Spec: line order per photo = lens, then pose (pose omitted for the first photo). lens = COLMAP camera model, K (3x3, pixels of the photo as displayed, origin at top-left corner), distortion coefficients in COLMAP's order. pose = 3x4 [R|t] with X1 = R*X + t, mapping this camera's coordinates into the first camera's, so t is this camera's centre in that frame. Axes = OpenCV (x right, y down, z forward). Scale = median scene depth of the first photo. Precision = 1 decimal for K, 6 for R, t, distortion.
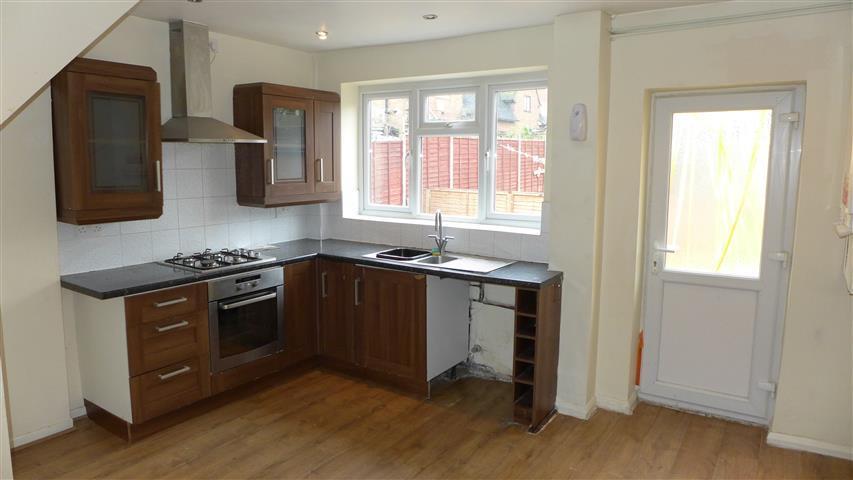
lens RADIAL K [[562.3, 0, 426.5], [0, 562.3, 240.0], [0, 0, 1]] dist [-0.051746, 0.005249]
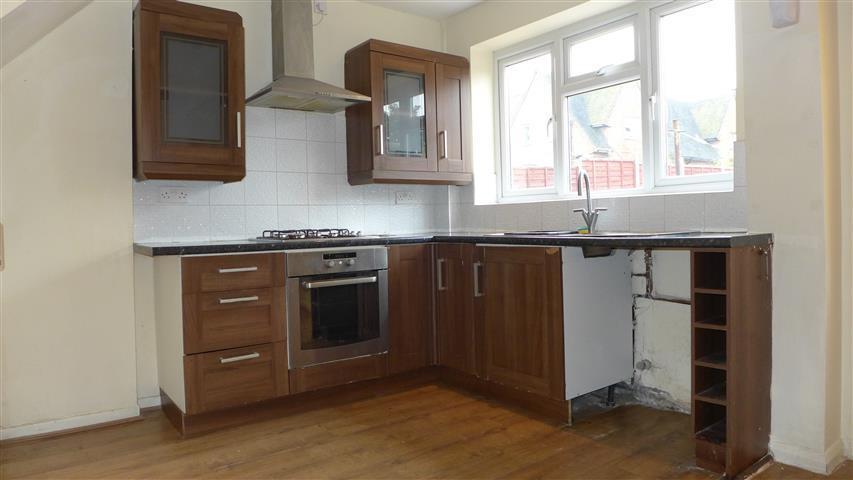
lens RADIAL K [[562.3, 0, 426.5], [0, 562.3, 240.0], [0, 0, 1]] dist [-0.051746, 0.005249]
pose [[0.942429, -0.022963, -0.333618, 0.075448], [-0.014476, 0.993903, -0.109302, 0.131042], [0.334094, 0.107839, 0.936350, 0.257100]]
